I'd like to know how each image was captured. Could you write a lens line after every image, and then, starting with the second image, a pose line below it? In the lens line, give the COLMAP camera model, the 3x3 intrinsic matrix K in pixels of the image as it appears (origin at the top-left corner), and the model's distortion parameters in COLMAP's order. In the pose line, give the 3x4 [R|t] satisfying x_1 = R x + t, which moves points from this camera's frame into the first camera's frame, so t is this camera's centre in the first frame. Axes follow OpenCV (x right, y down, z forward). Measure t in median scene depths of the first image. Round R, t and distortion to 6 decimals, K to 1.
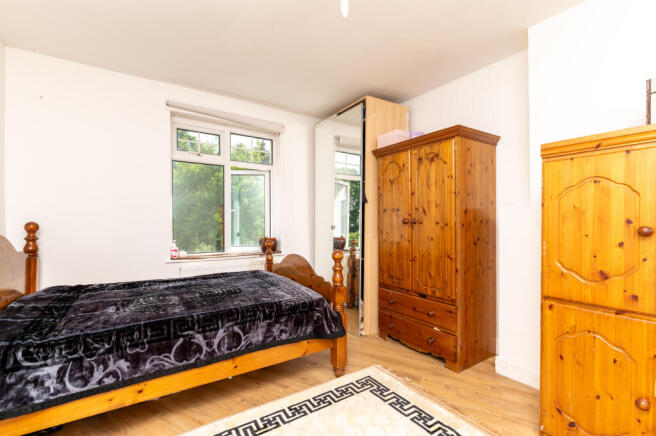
lens RADIAL K [[300.6, 0, 327.5], [0, 300.6, 219.7], [0, 0, 1]] dist [-0.000671, 0.000069]
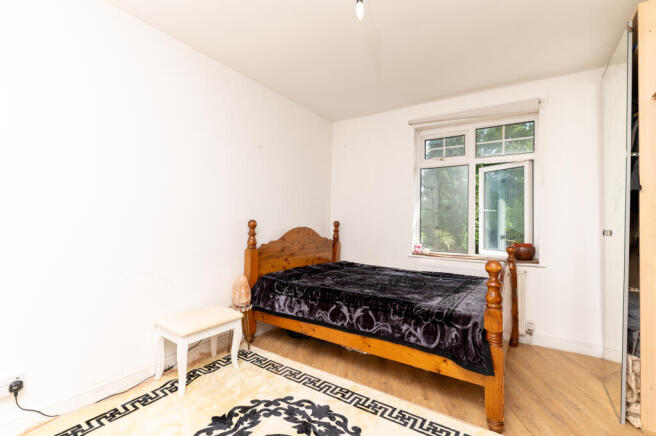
lens RADIAL K [[300.6, 0, 327.5], [0, 300.6, 219.7], [0, 0, 1]] dist [-0.000671, 0.000069]
pose [[0.374641, 0.000896, -0.927170, 0.706410], [-0.012891, 0.999908, -0.004243, 0.012847], [0.927080, 0.013542, 0.374618, 0.416631]]
